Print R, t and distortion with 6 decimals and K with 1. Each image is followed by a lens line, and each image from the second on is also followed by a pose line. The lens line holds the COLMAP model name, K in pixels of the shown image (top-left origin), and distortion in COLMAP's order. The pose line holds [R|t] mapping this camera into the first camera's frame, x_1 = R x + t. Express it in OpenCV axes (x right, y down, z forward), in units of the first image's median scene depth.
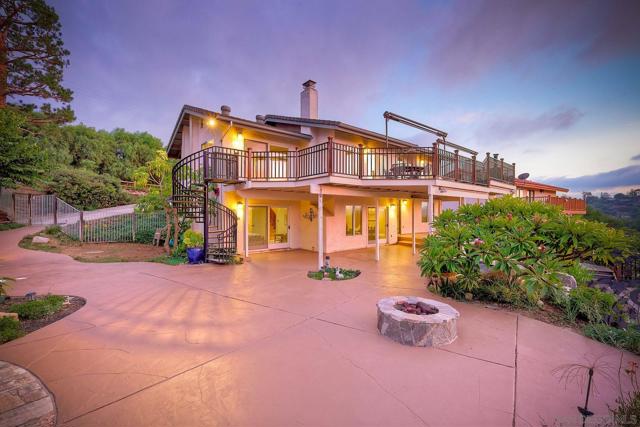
lens RADIAL K [[277.6, 0, 327.9], [0, 277.6, 211.7], [0, 0, 1]] dist [0.000952, 0.000109]
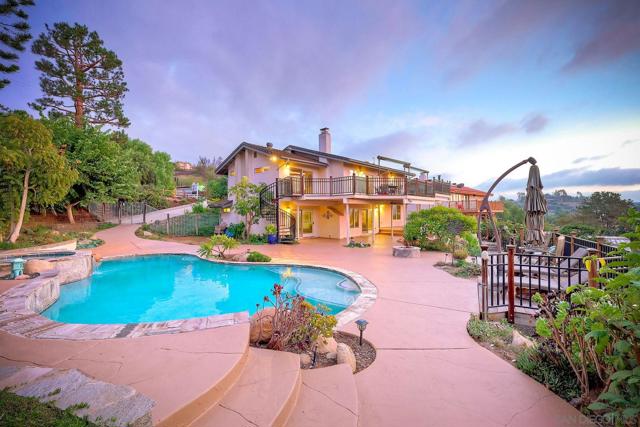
lens RADIAL K [[277.6, 0, 327.9], [0, 277.6, 211.7], [0, 0, 1]] dist [0.000952, 0.000109]
pose [[0.990076, -0.007396, 0.140336, -0.281281], [0.007475, 0.999972, -0.000032, -0.006860], [-0.140331, 0.001081, 0.990104, -0.545643]]
